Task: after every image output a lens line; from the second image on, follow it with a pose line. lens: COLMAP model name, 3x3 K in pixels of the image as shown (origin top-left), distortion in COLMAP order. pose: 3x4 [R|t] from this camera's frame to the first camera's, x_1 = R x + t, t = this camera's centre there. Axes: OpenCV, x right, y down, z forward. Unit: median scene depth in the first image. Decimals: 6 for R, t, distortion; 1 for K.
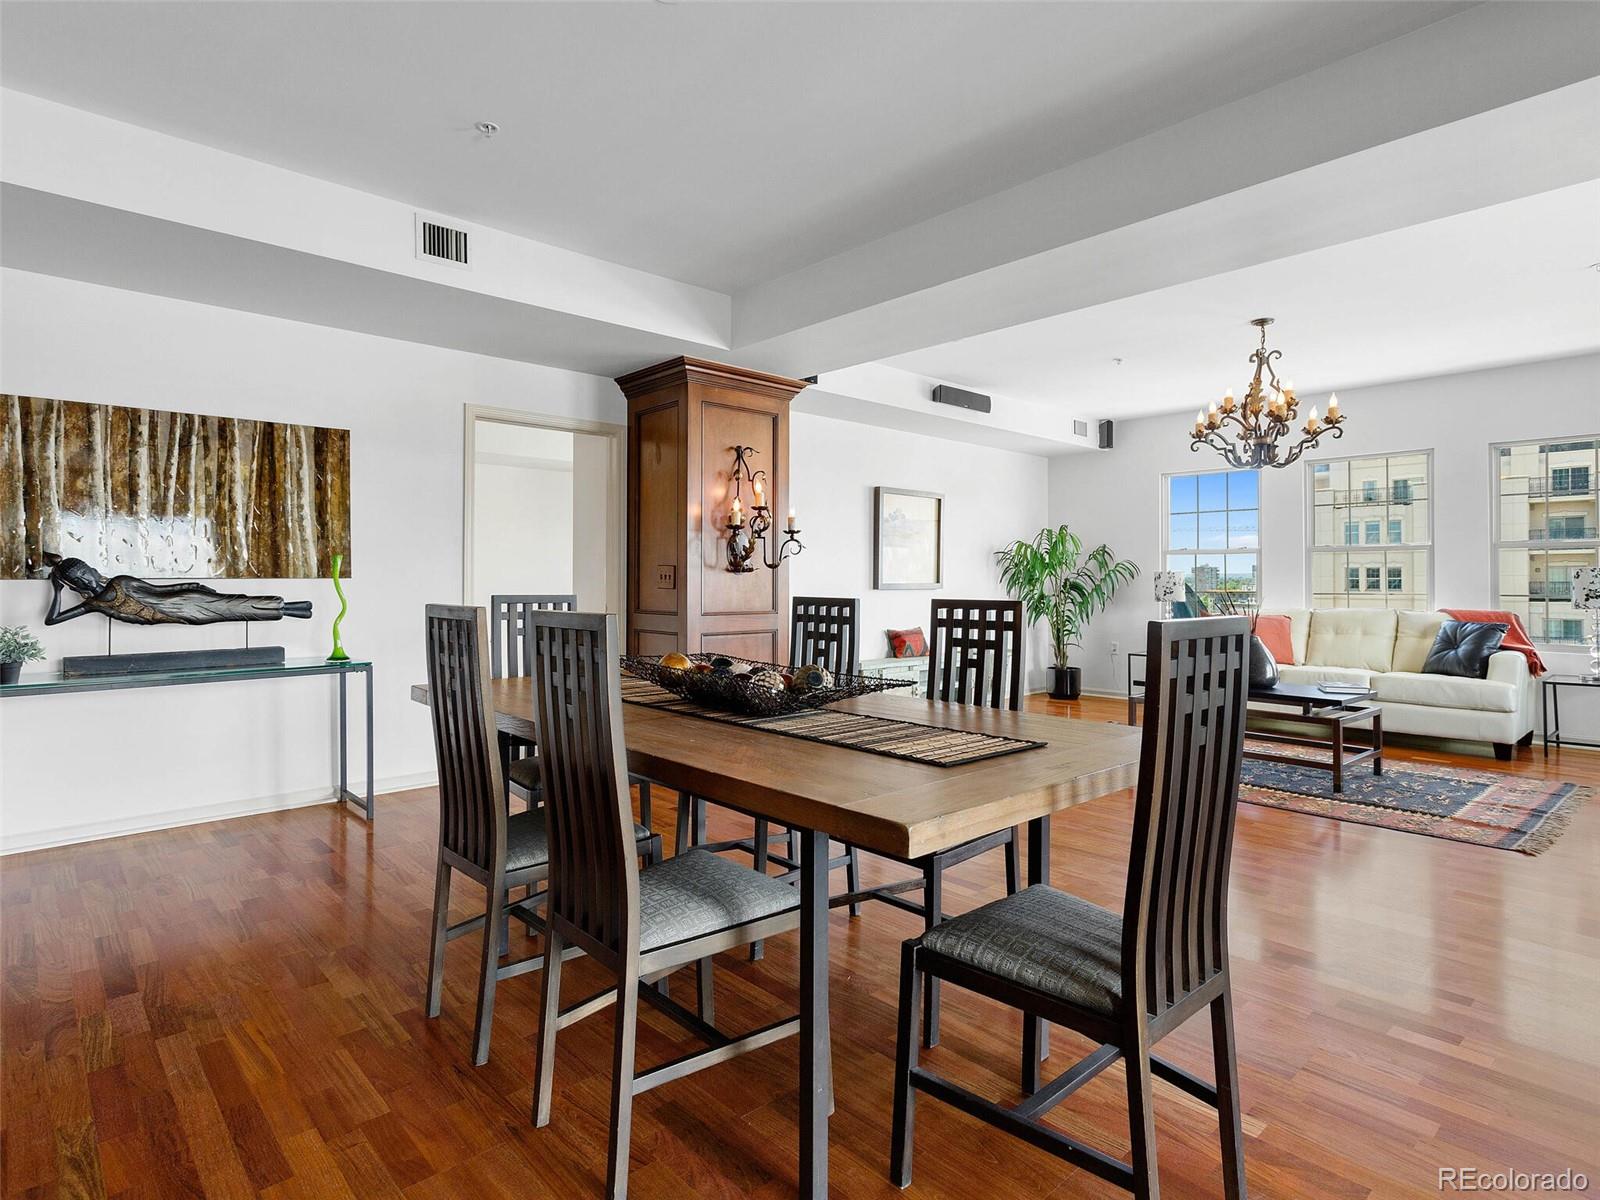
lens RADIAL K [[860.8, 0, 803.7], [0, 860.8, 569.4], [0, 0, 1]] dist [0.001744, 0.001275]
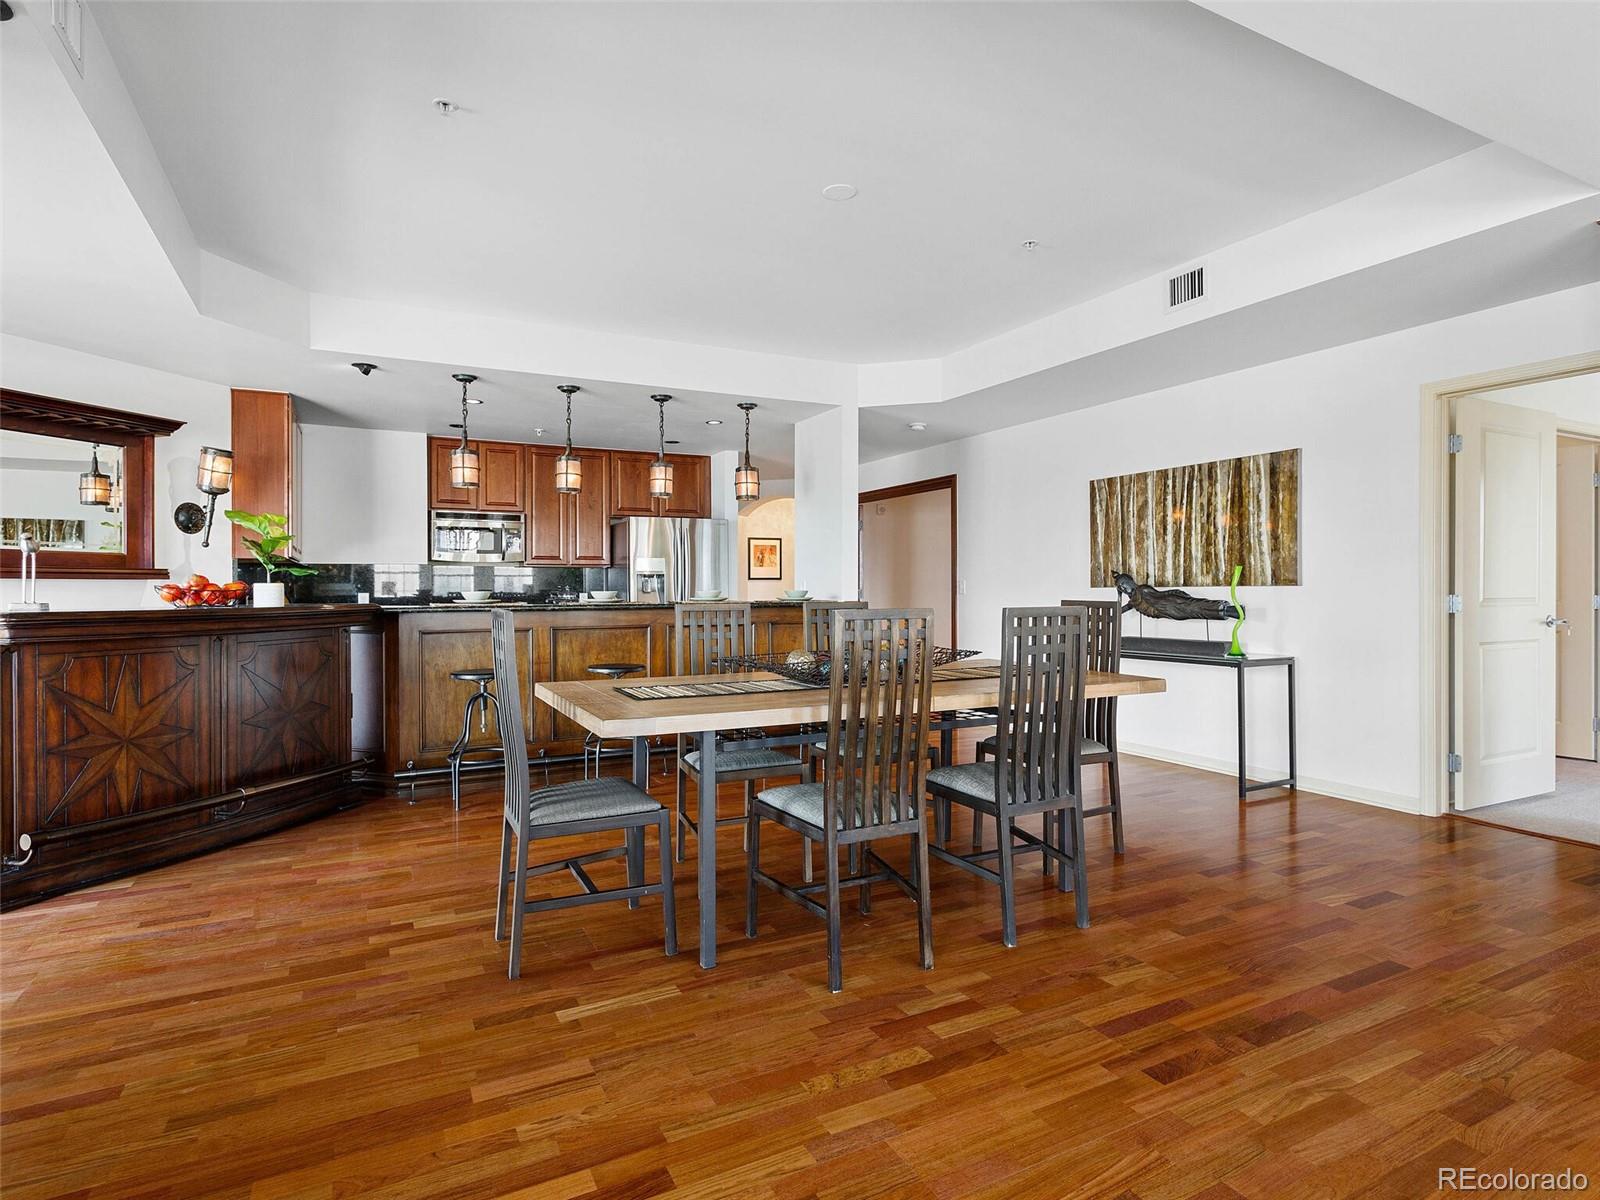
lens RADIAL K [[860.2, 0, 805.3], [0, 860.2, 591.0], [0, 0, 1]] dist [-0.000450, 0.002526]
pose [[-0.262883, 0.002785, -0.964824, 0.524093], [0.014064, 0.999901, -0.000945, 0.007221], [0.964725, -0.013818, -0.262896, 0.532882]]
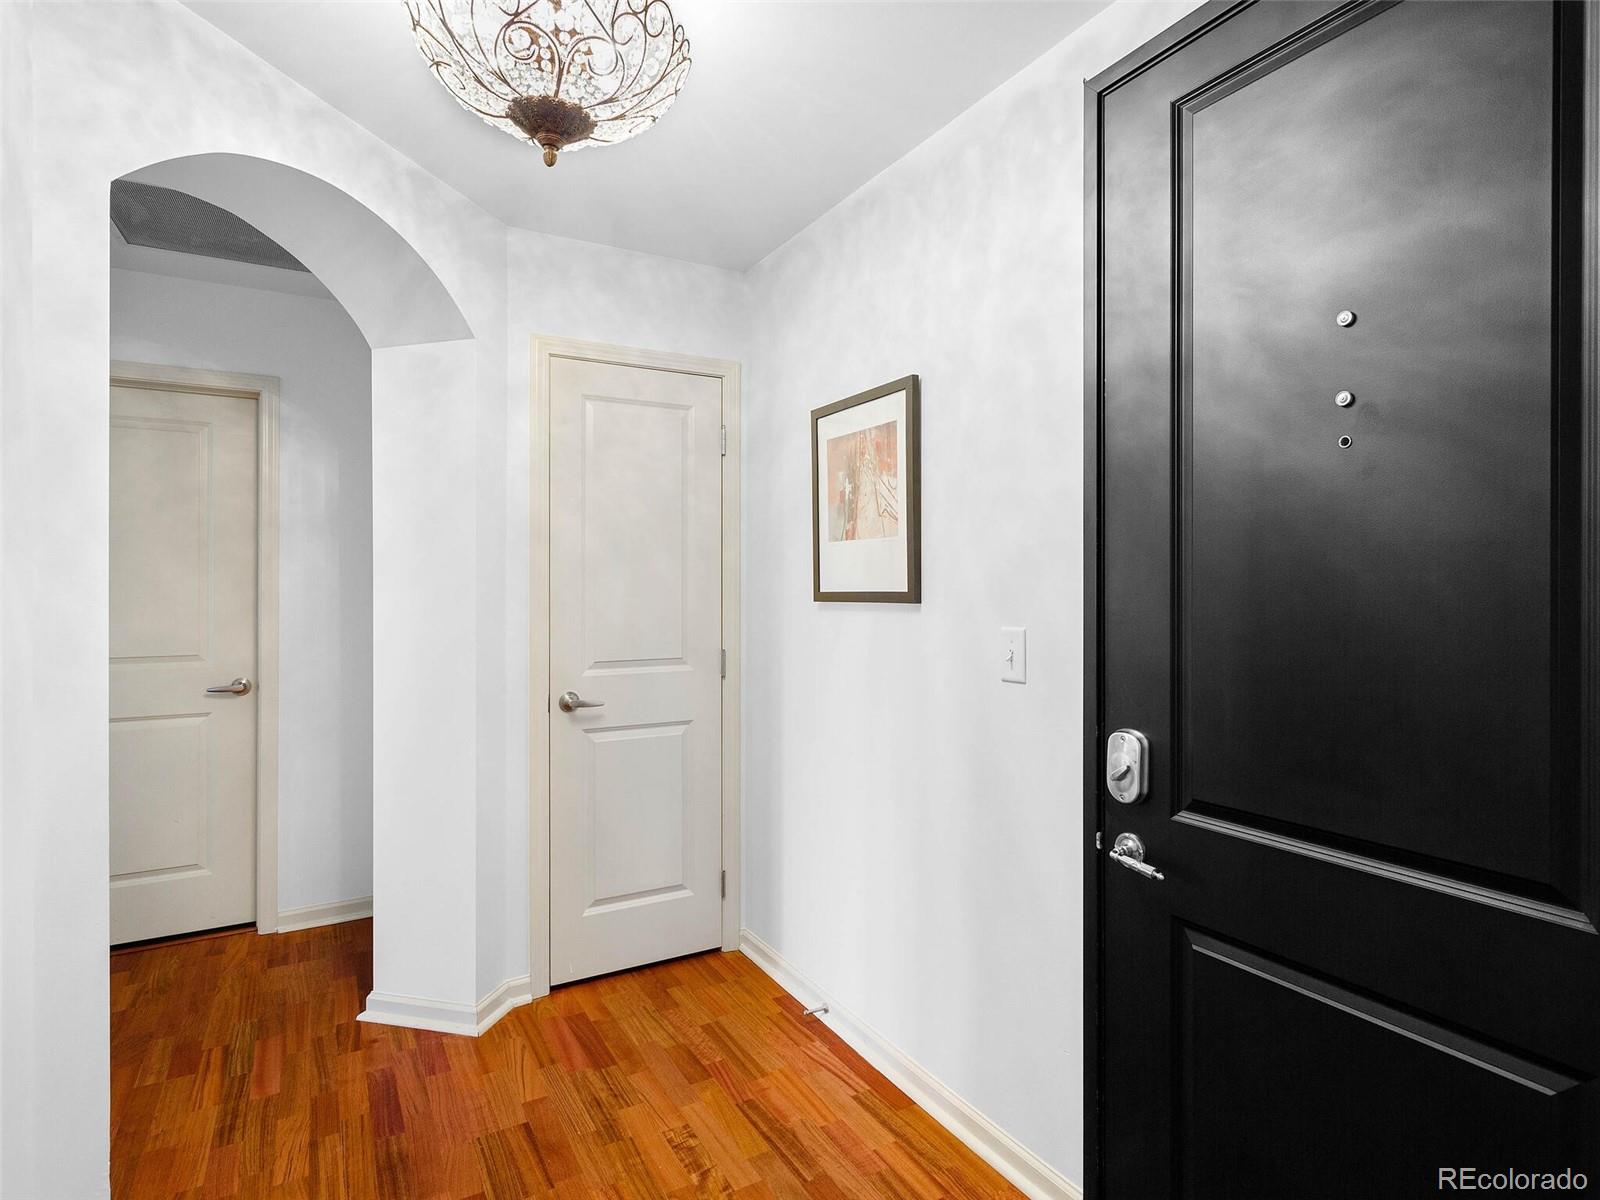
lens RADIAL K [[851.6, 0, 805.0], [0, 851.6, 595.6], [0, 0, 1]] dist [0.003601, 0.000313]
pose [[-0.975889, -0.002719, 0.218251, -1.552687], [-0.004267, 0.999969, -0.006622, -0.023309], [-0.218226, -0.007394, -0.975870, 0.305068]]
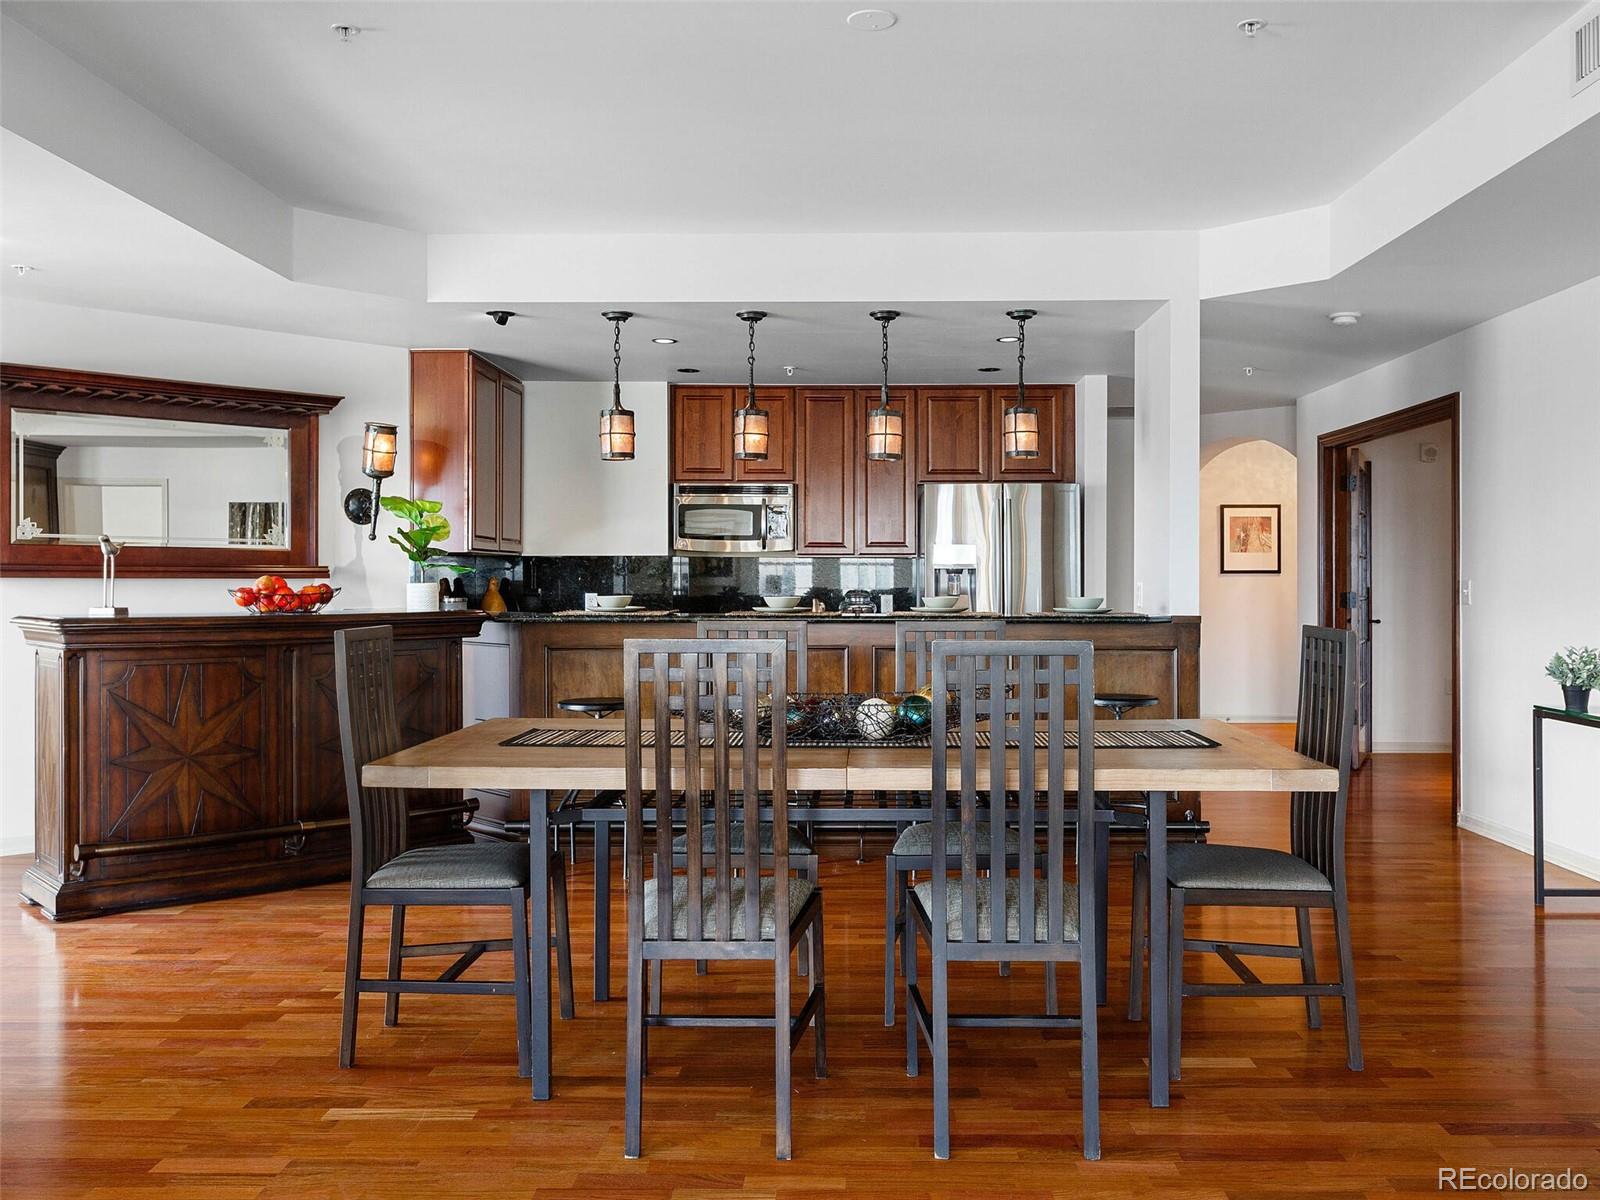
lens RADIAL K [[1359.7, 0, 837.5], [0, 1359.7, 581.0], [0, 0, 1]] dist [0.003154, 0.000649]
pose [[-0.686445, -0.001374, -0.727181, 0.418547], [0.005503, 0.999960, -0.007084, -0.000877], [0.727161, -0.008865, -0.686409, 0.831426]]
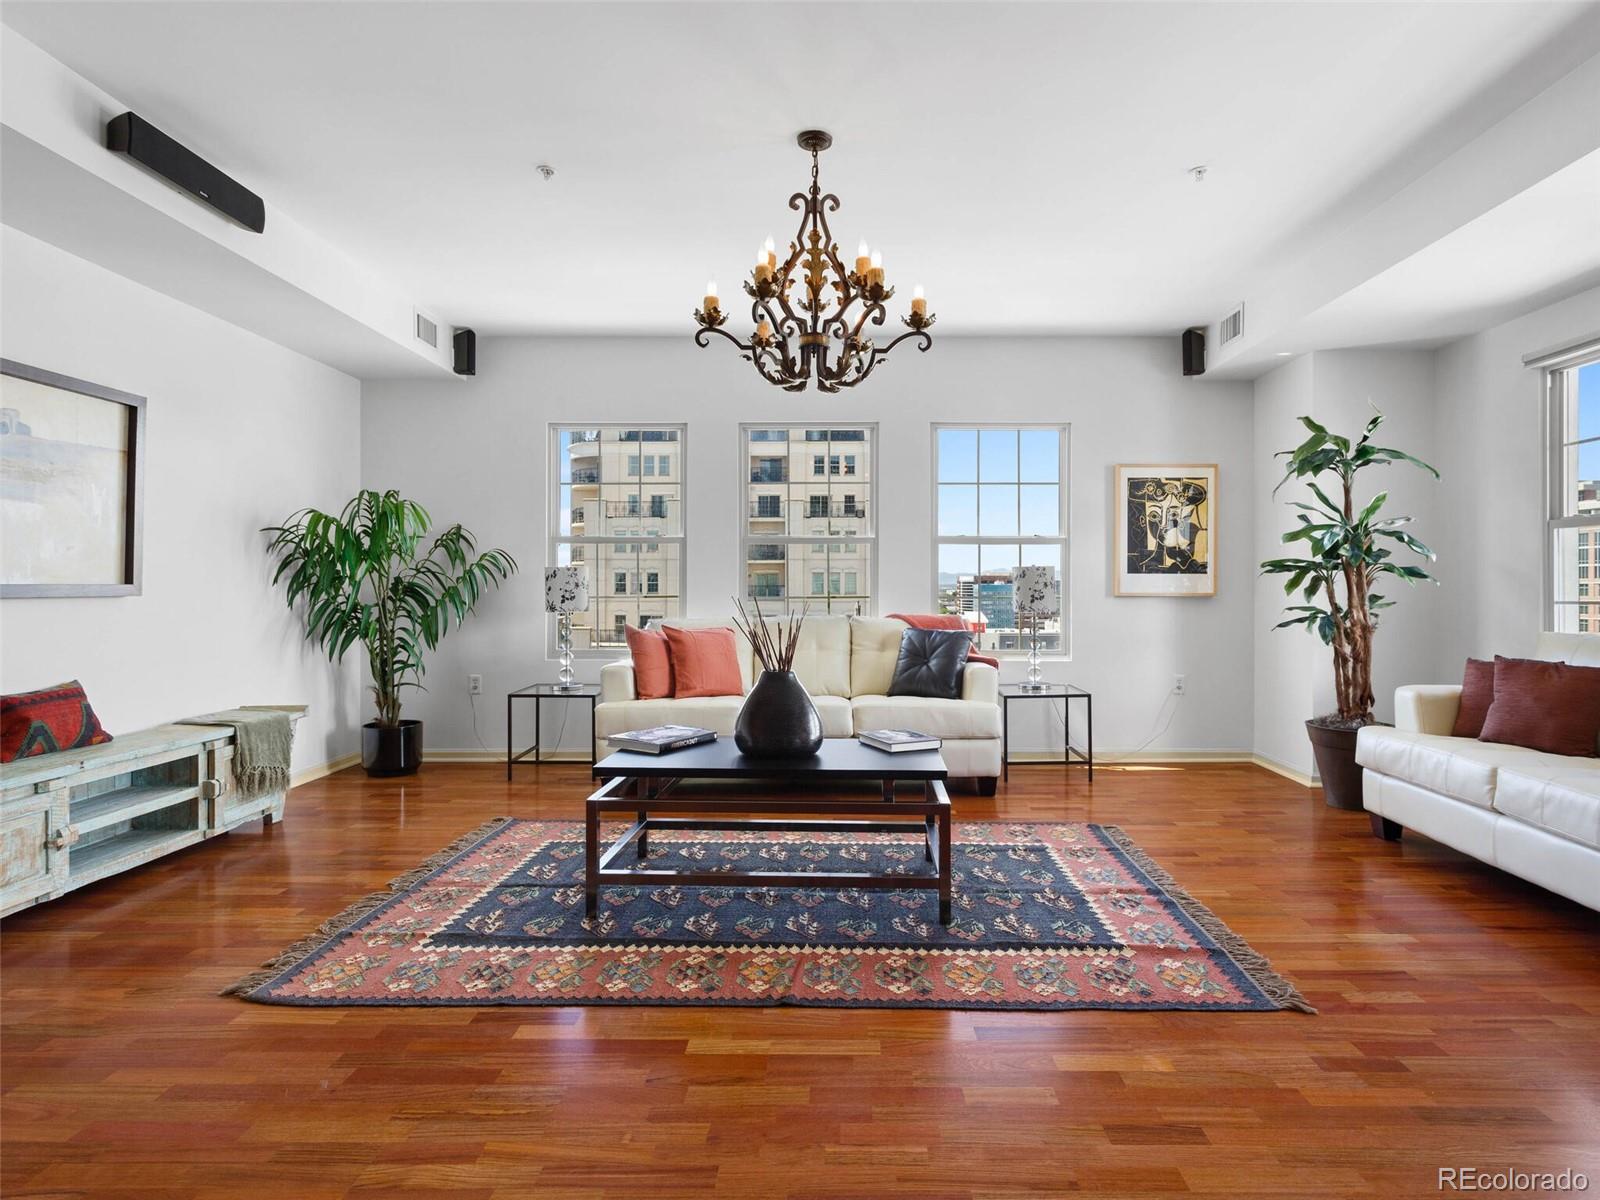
lens RADIAL K [[874.6, 0, 833.0], [0, 874.6, 587.0], [0, 0, 1]] dist [0.001373, 0.002286]
pose [[0.680873, -0.001954, 0.732399, 0.090032], [-0.009188, 0.999895, 0.011209, 0.011568], [-0.732344, -0.014361, 0.680784, 0.521124]]
